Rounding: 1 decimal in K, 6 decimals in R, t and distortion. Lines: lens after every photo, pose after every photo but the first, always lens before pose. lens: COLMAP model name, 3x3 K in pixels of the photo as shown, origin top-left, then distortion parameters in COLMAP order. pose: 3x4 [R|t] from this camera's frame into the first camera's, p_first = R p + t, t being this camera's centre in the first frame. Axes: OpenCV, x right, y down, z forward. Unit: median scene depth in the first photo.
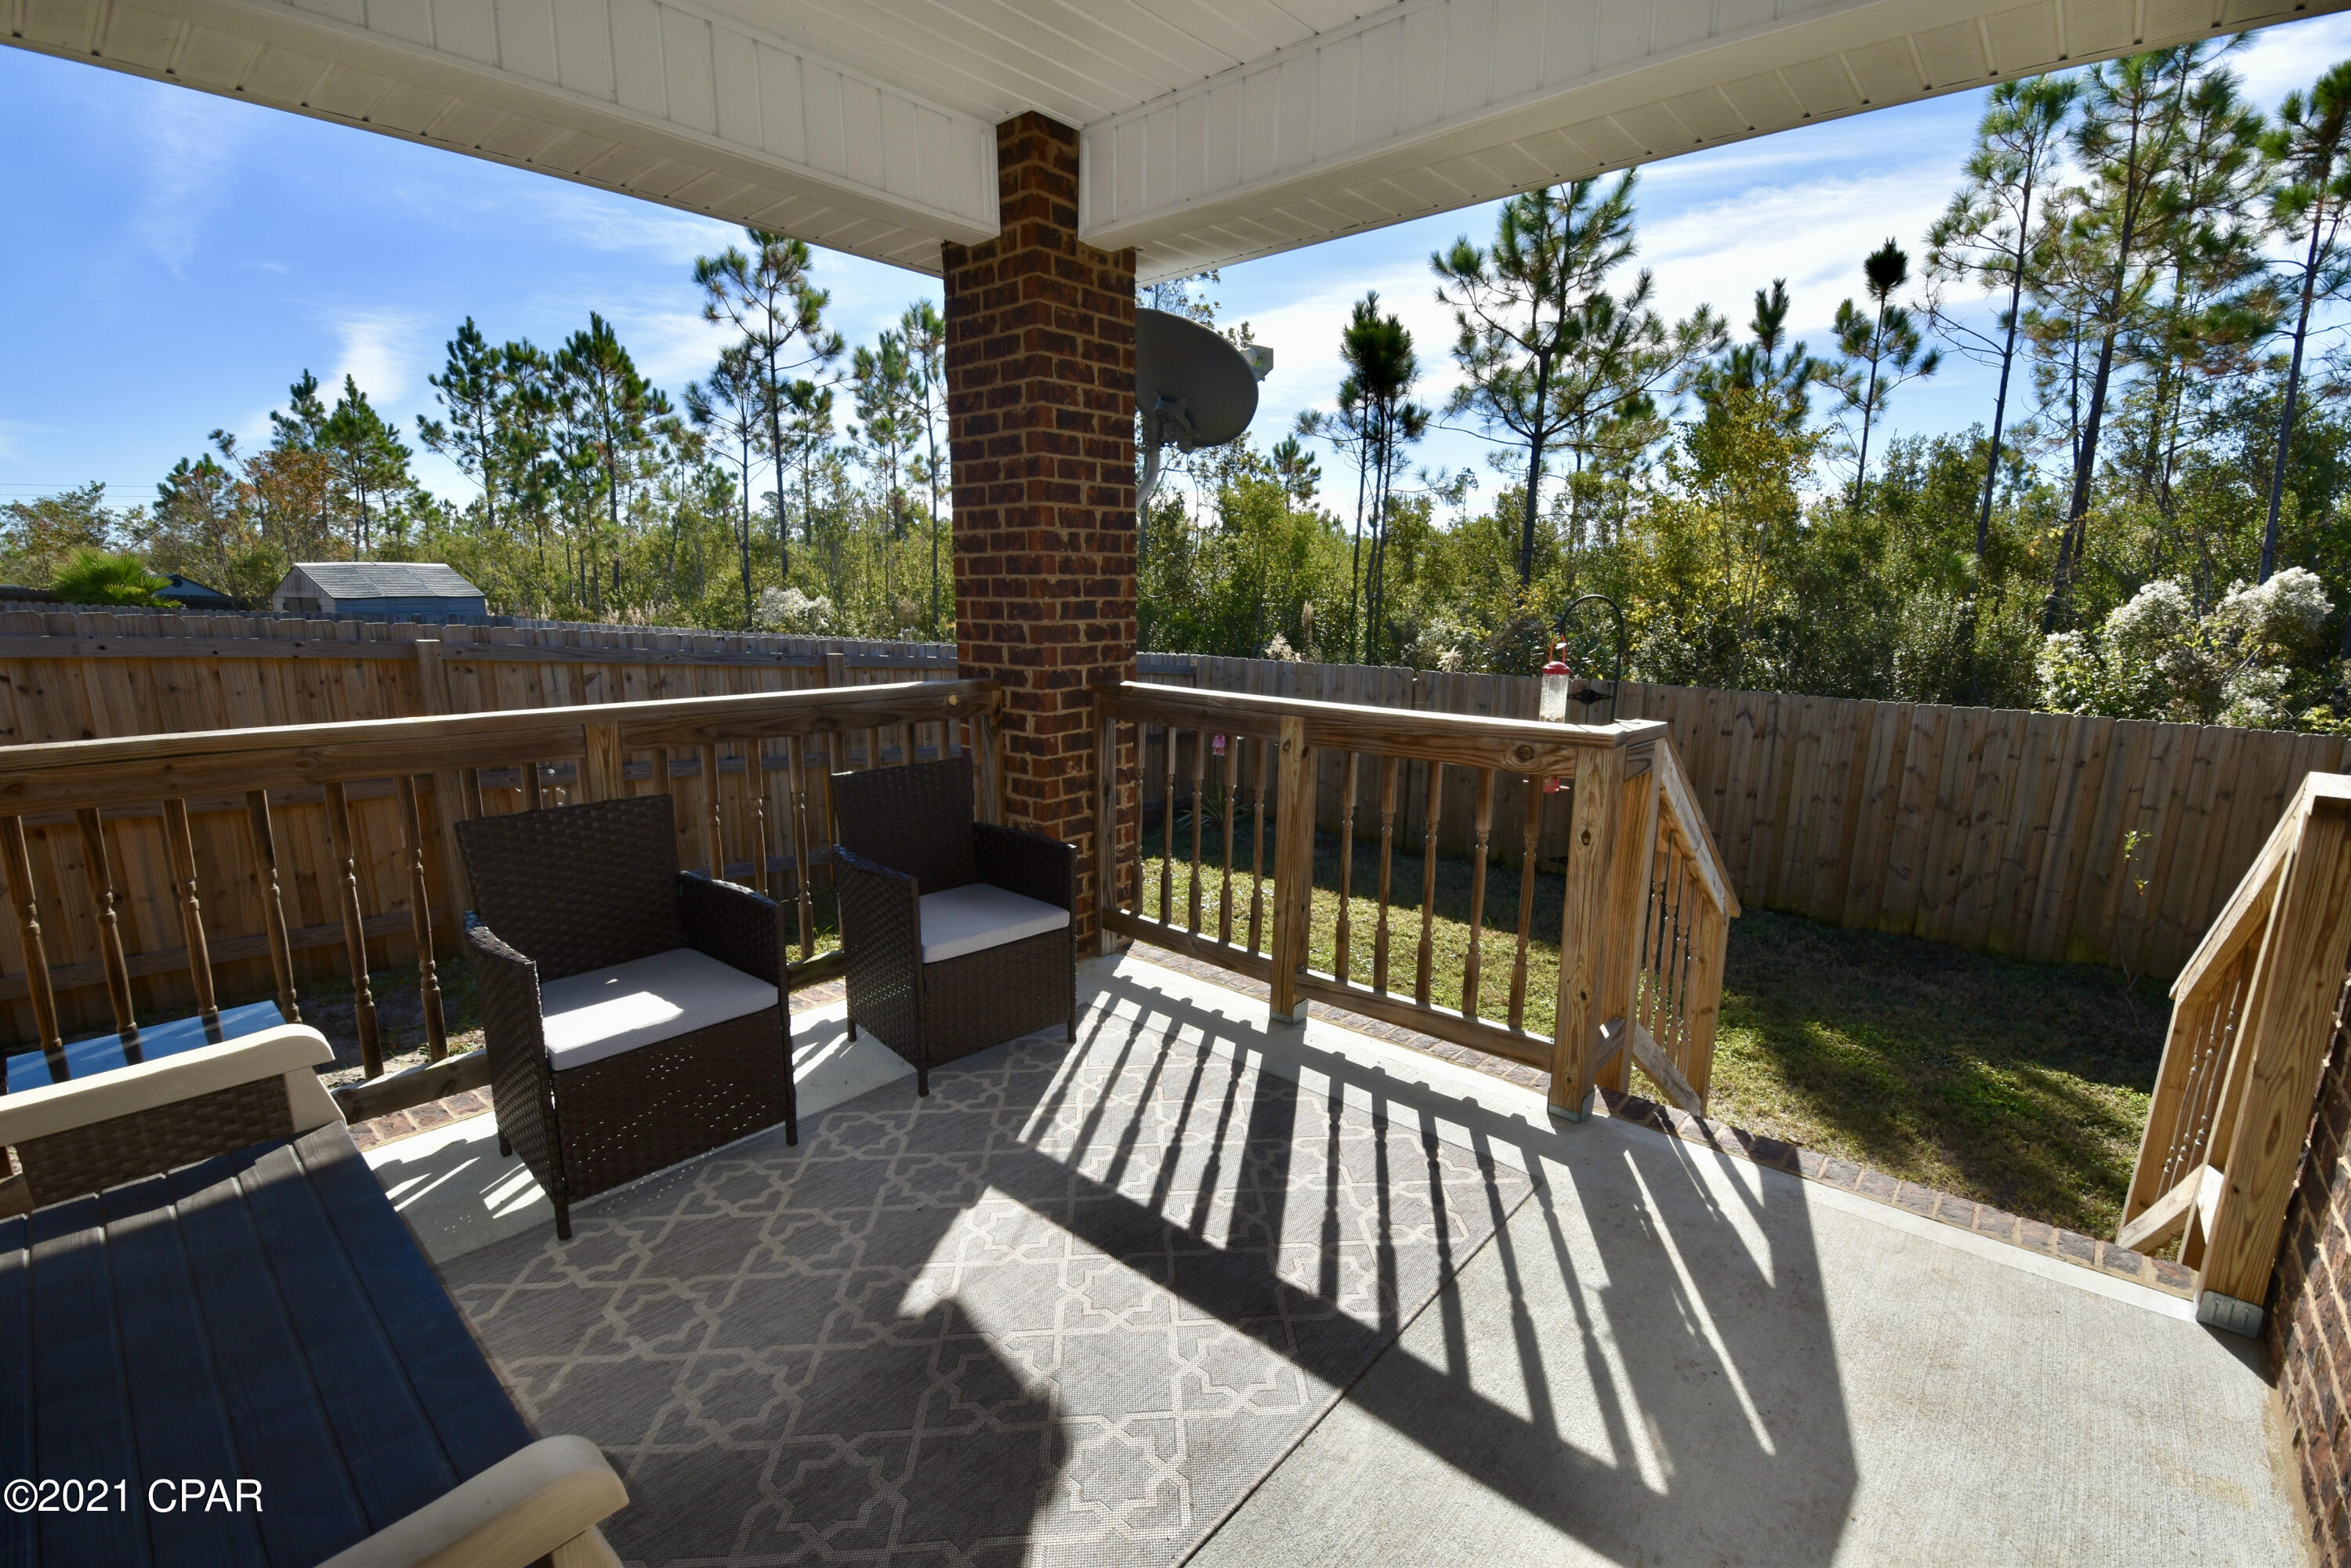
lens RADIAL K [[1041.3, 0, 1160.5], [0, 1041.3, 814.5], [0, 0, 1]] dist [-0.000193, -0.014058]
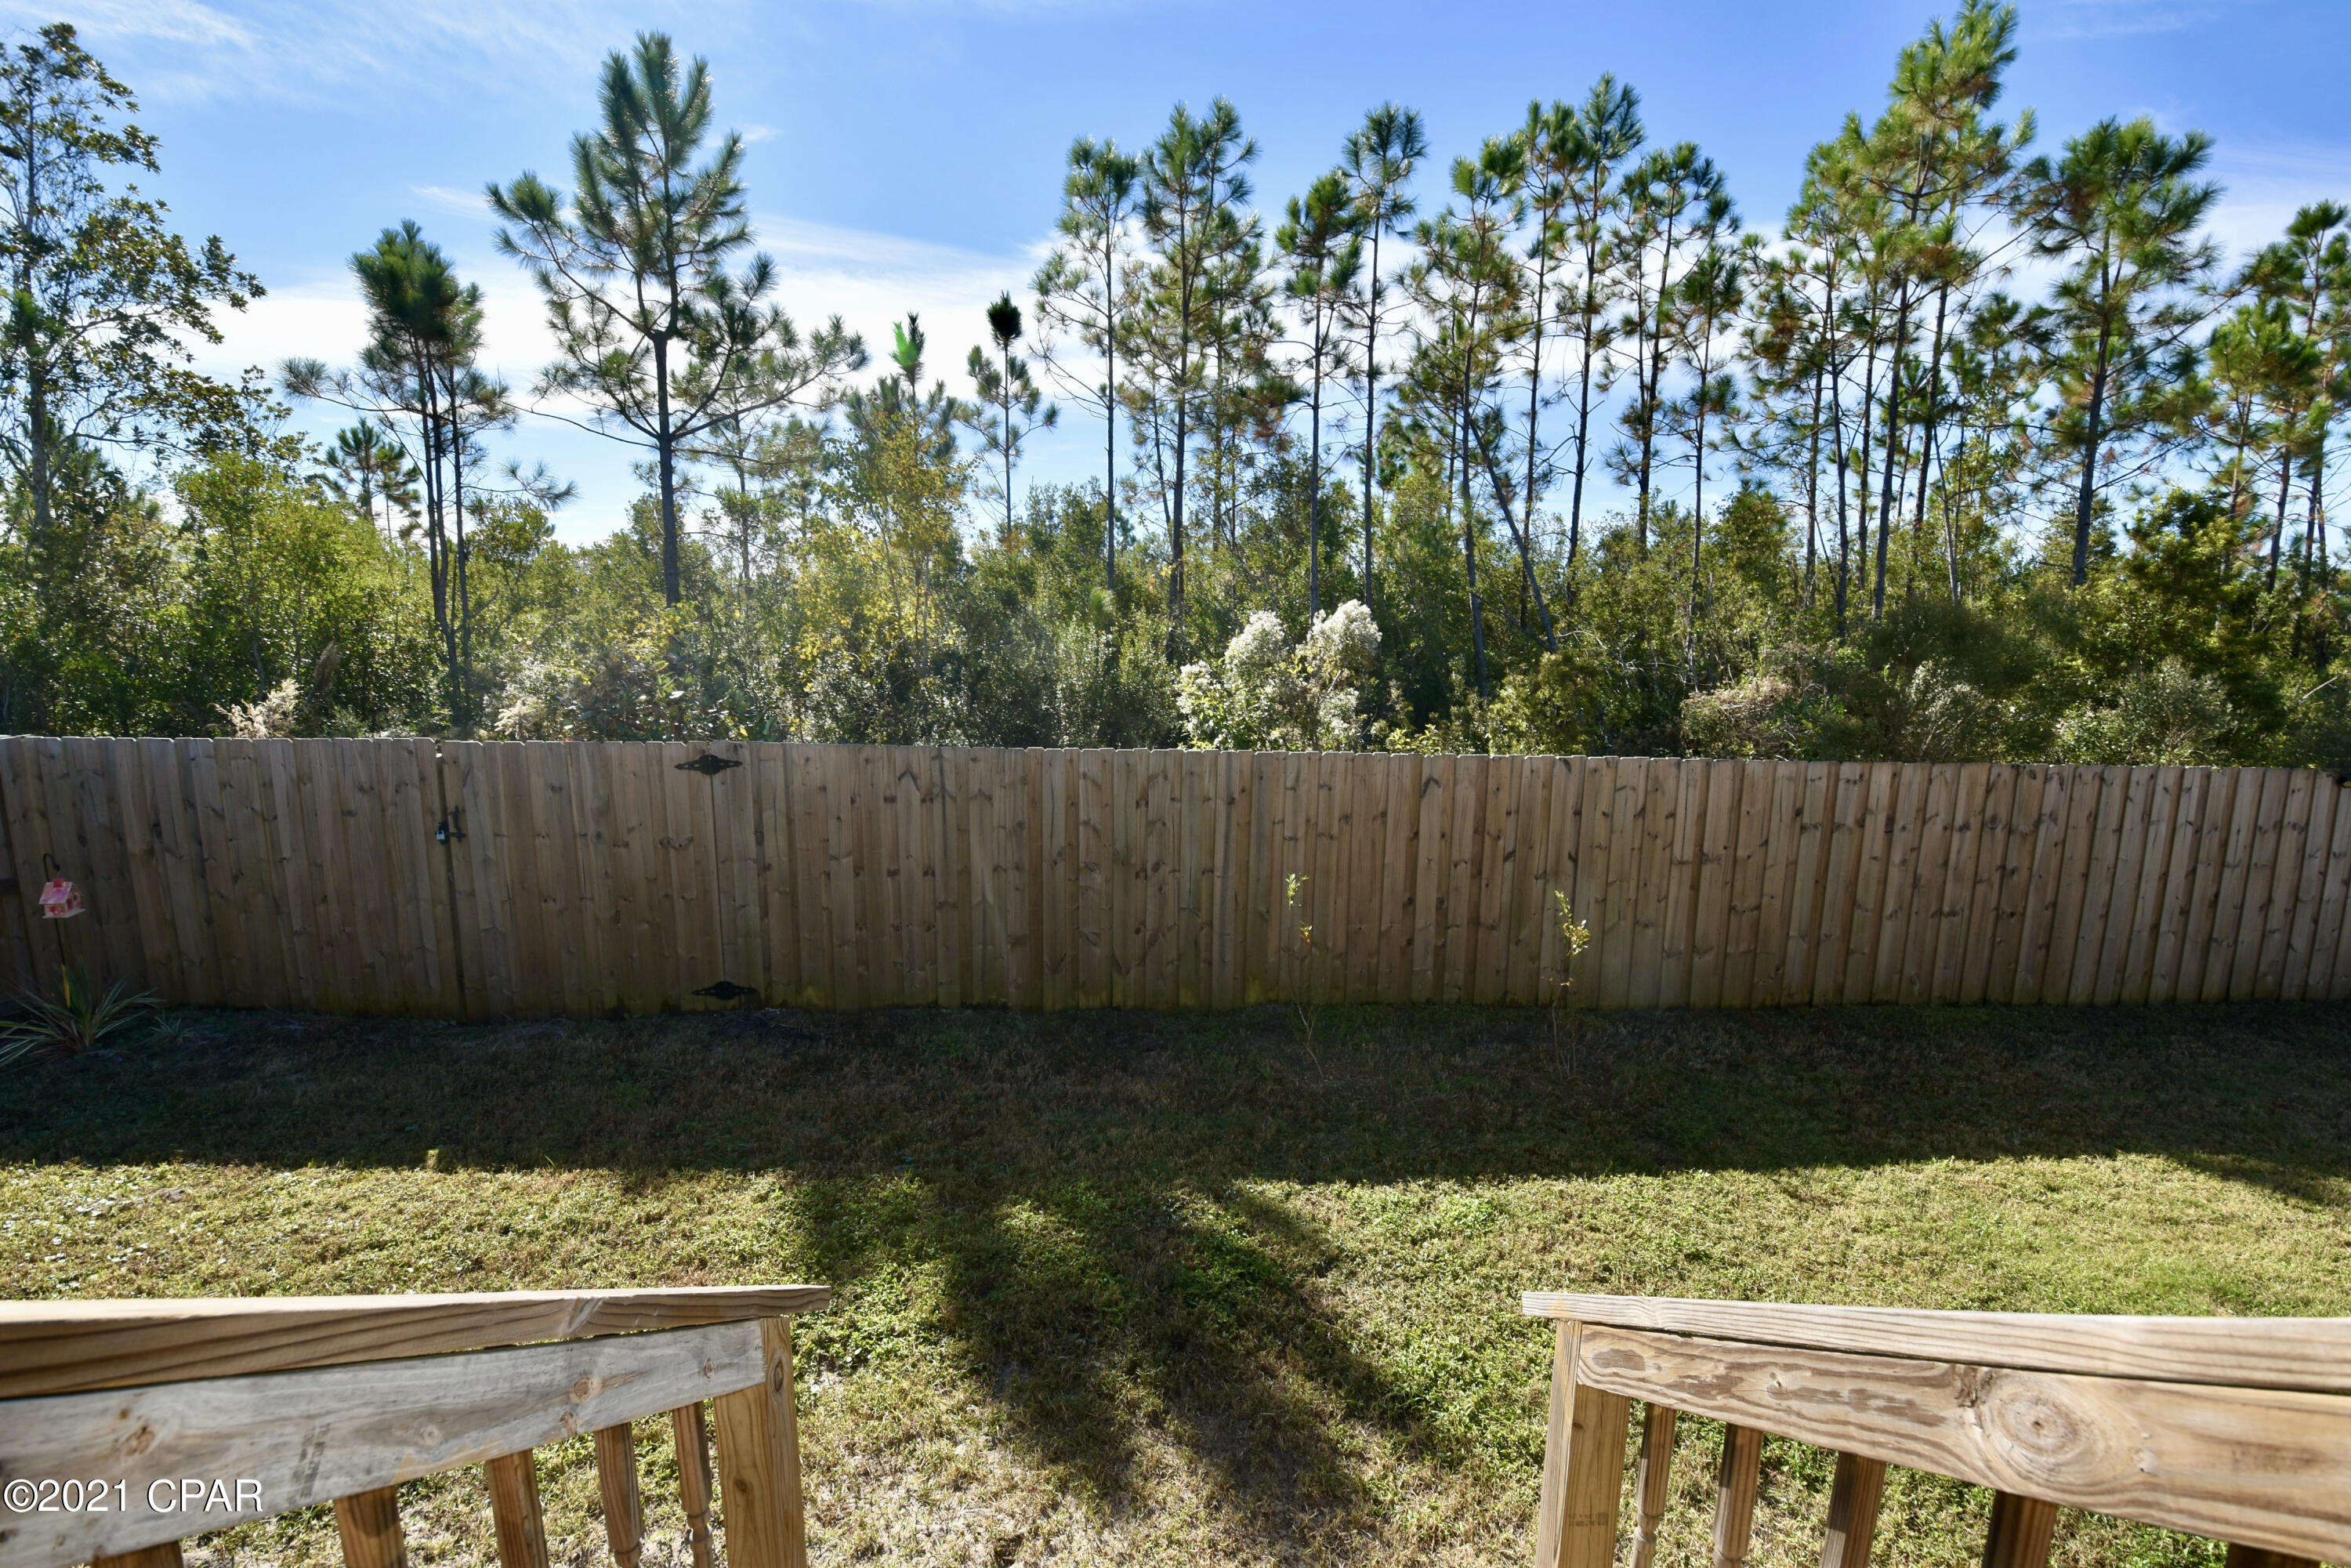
lens RADIAL K [[1041.3, 0, 1171.5], [0, 1041.3, 811.4], [0, 0, 1]] dist [-0.000193, -0.014058]
pose [[0.754312, -0.107773, 0.647610, 0.106202], [0.131500, 0.991246, 0.011794, -0.027532], [-0.643212, 0.076265, 0.761881, 0.143038]]
